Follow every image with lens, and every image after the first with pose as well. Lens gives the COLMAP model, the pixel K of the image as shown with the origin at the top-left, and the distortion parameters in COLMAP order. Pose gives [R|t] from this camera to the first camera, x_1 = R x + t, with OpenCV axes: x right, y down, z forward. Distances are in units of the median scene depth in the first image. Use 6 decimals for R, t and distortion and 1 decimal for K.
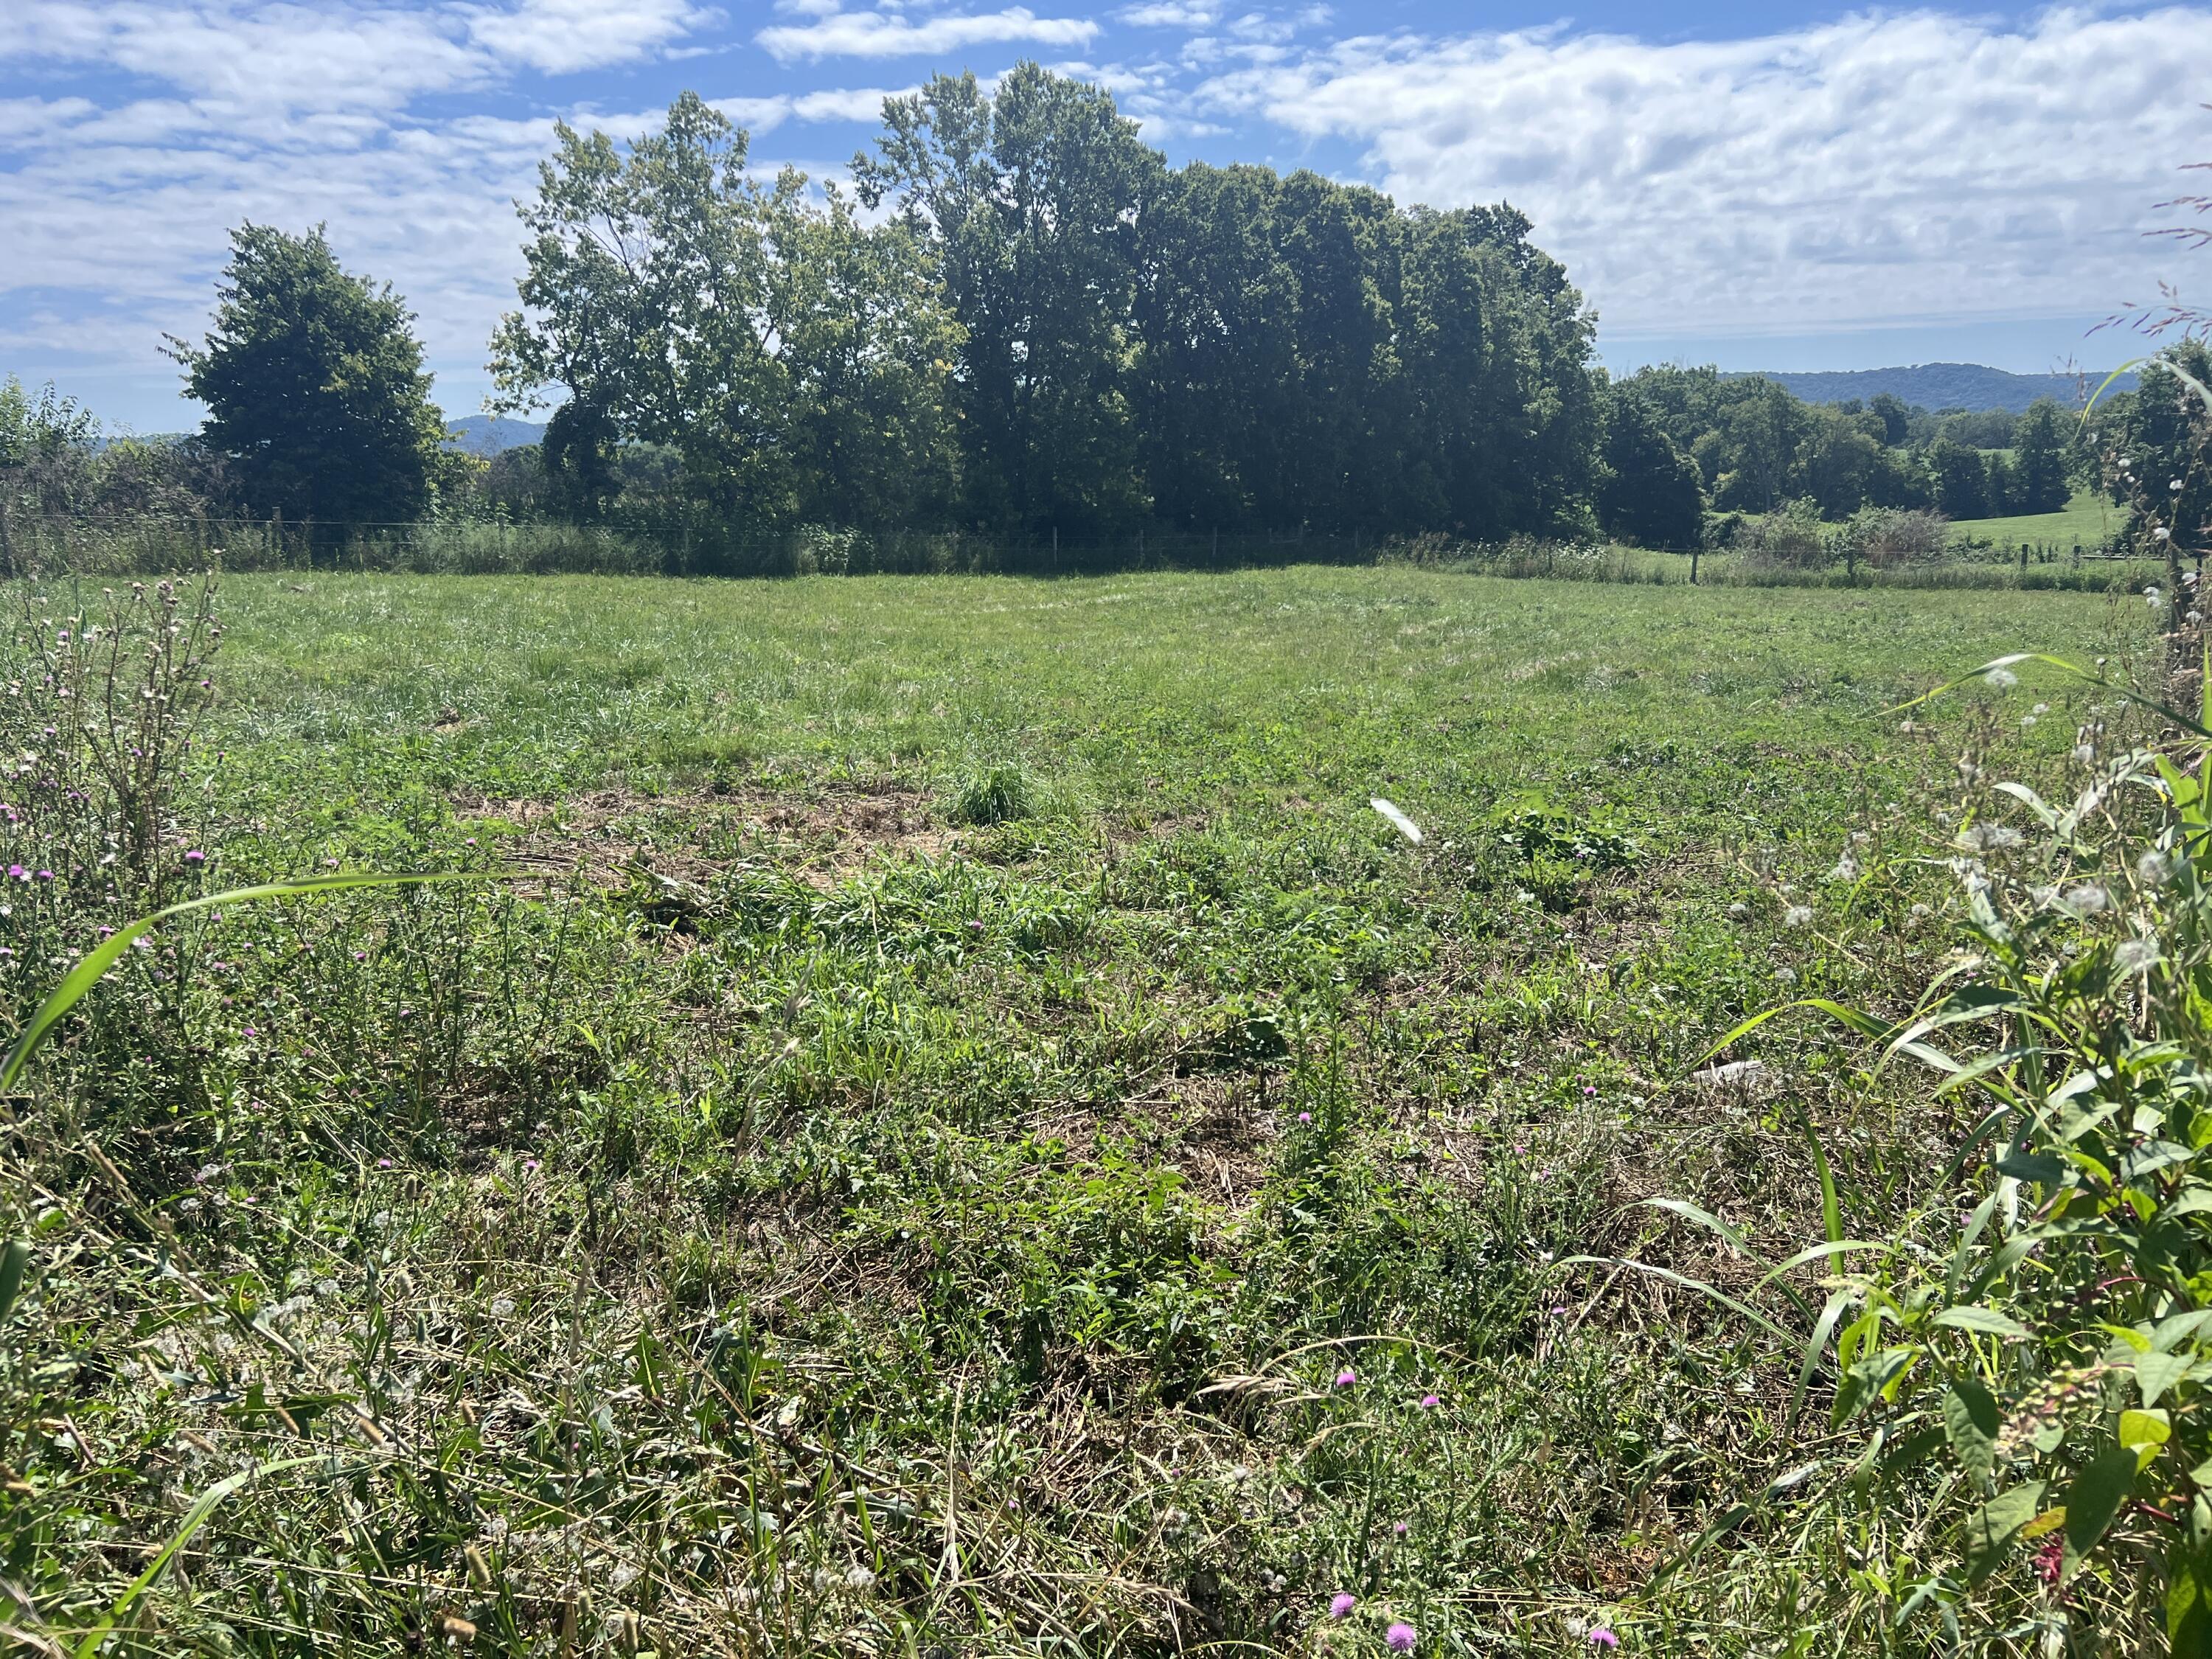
lens RADIAL K [[1678.9, 0, 1106.0], [0, 1678.9, 829.5], [0, 0, 1]] dist [0.062425, -0.067931]
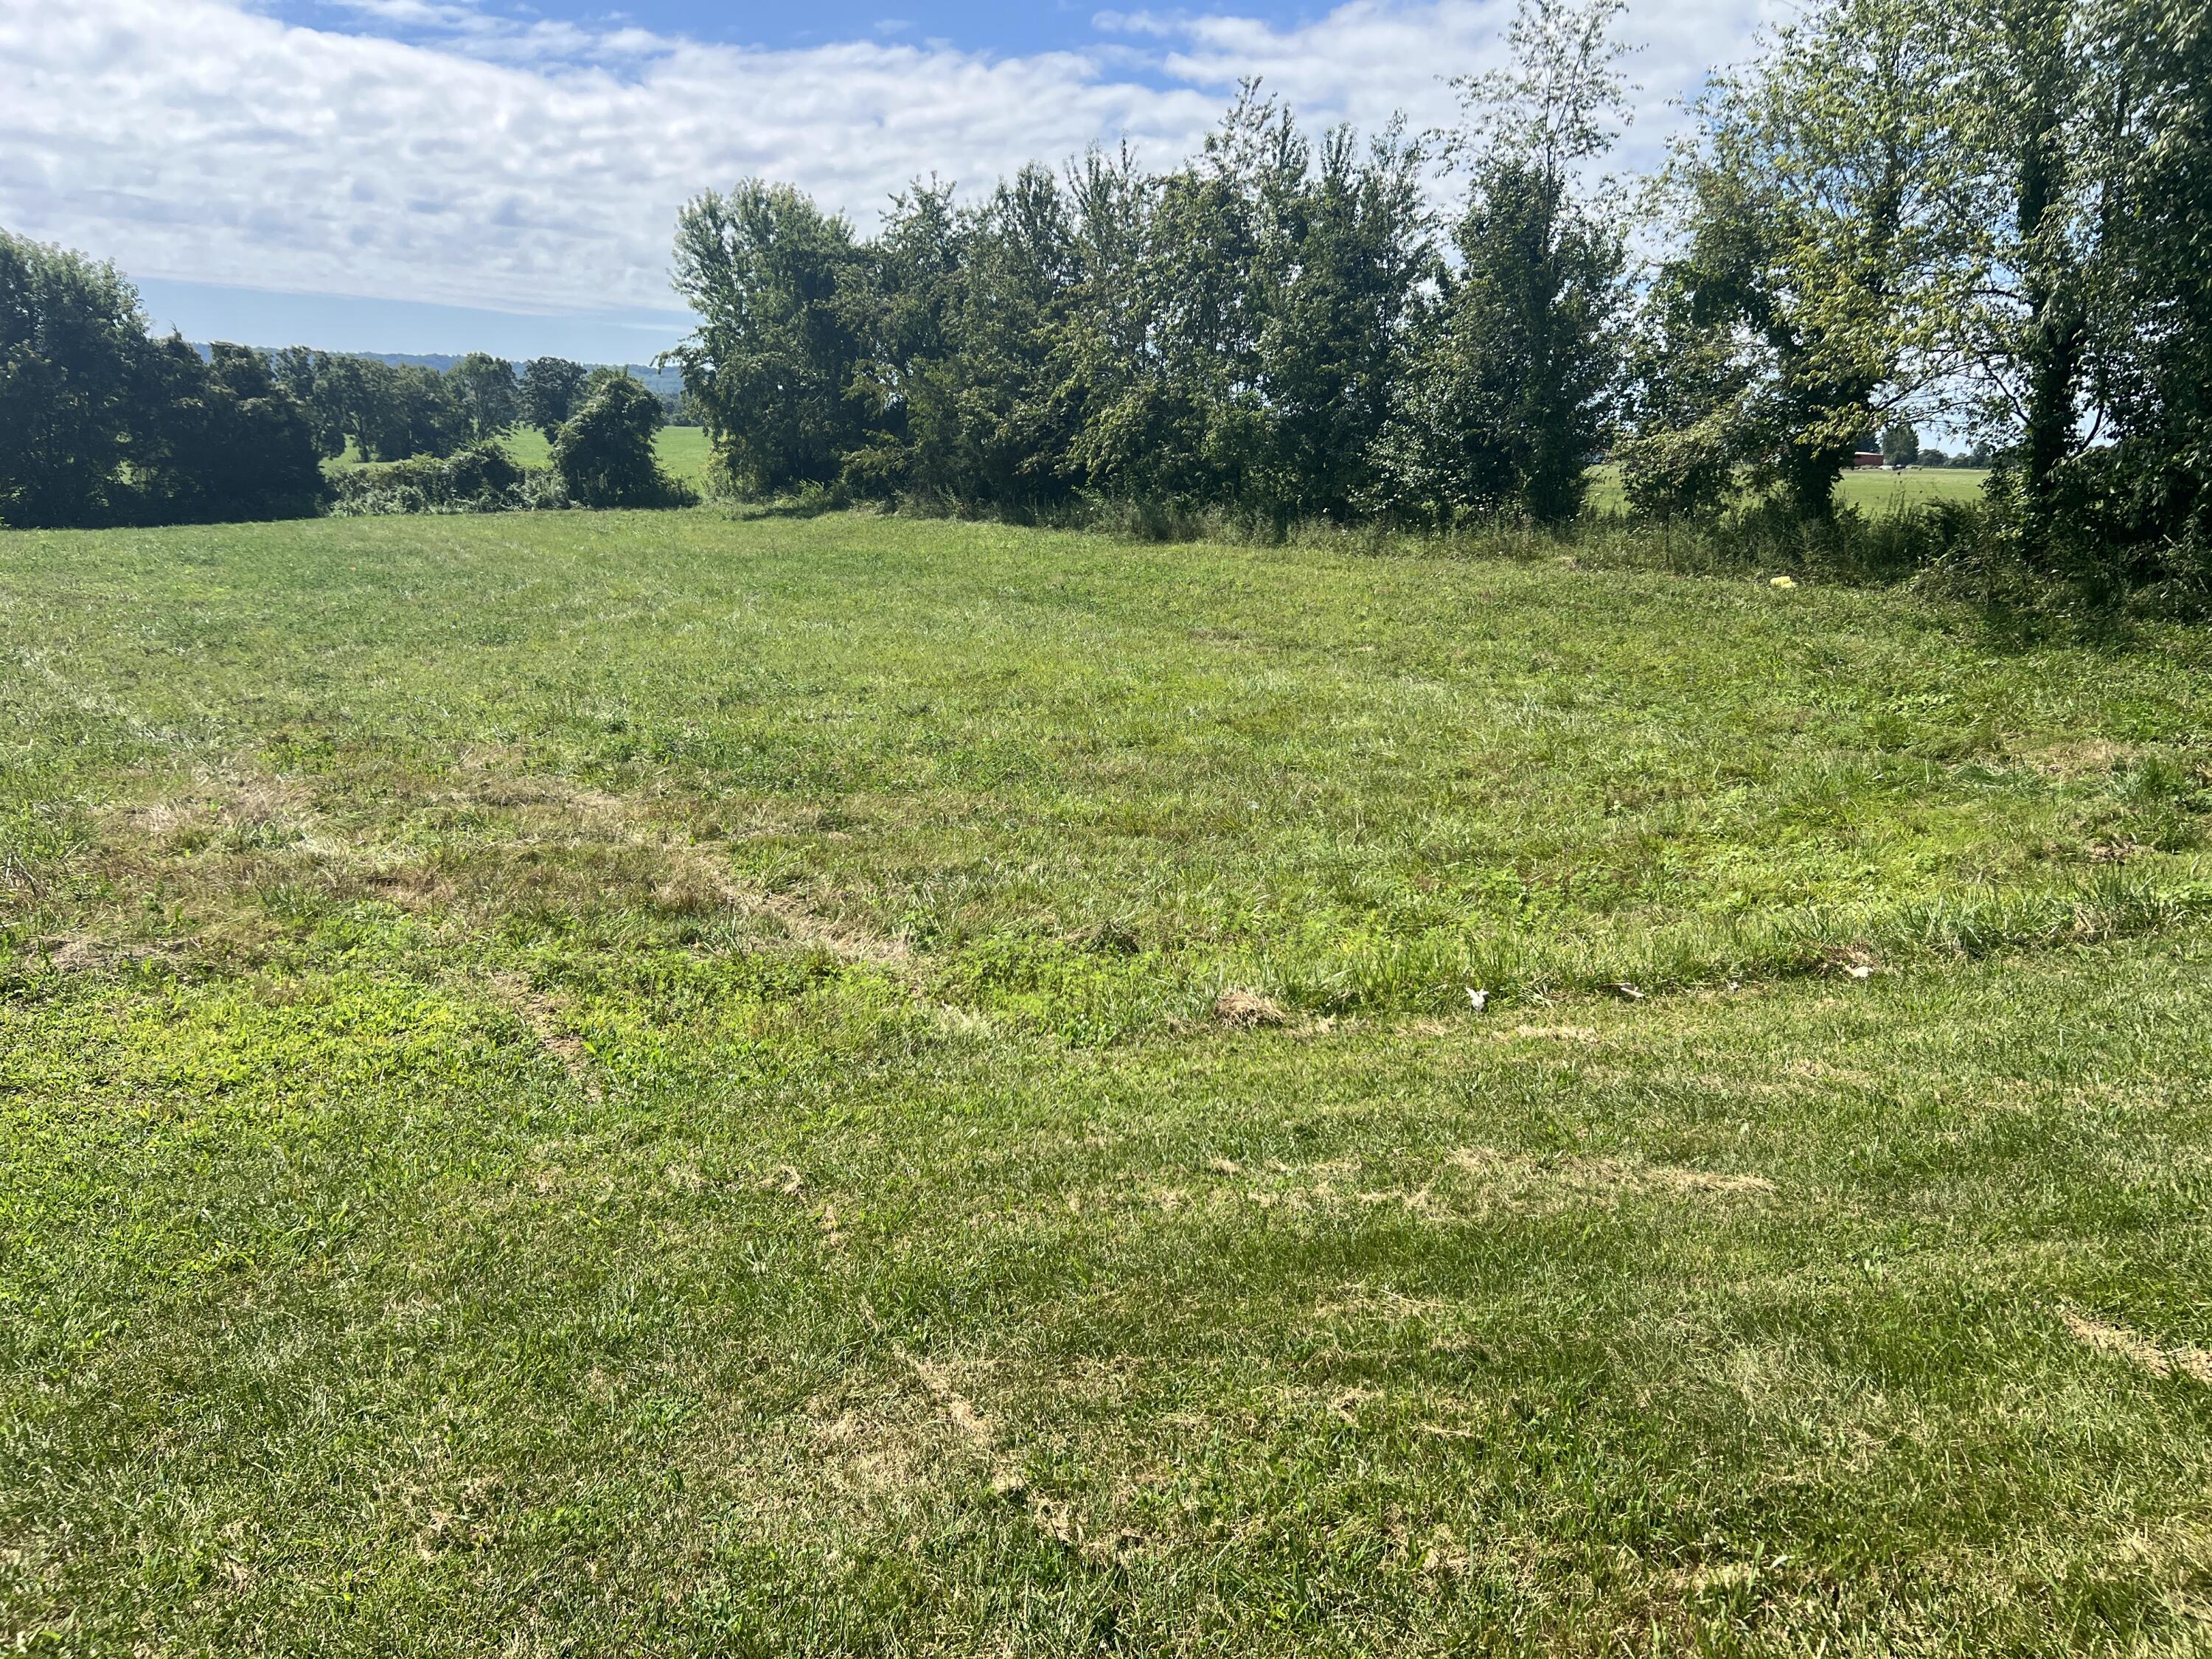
lens RADIAL K [[1650.5, 0, 1145.6], [0, 1650.5, 845.6], [0, 0, 1]] dist [0.052042, -0.059032]
pose [[0.498480, -0.164131, 0.851222, 0.330484], [0.136664, 0.984513, 0.109800, -0.054627], [-0.856061, 0.061598, 0.513191, 0.315721]]
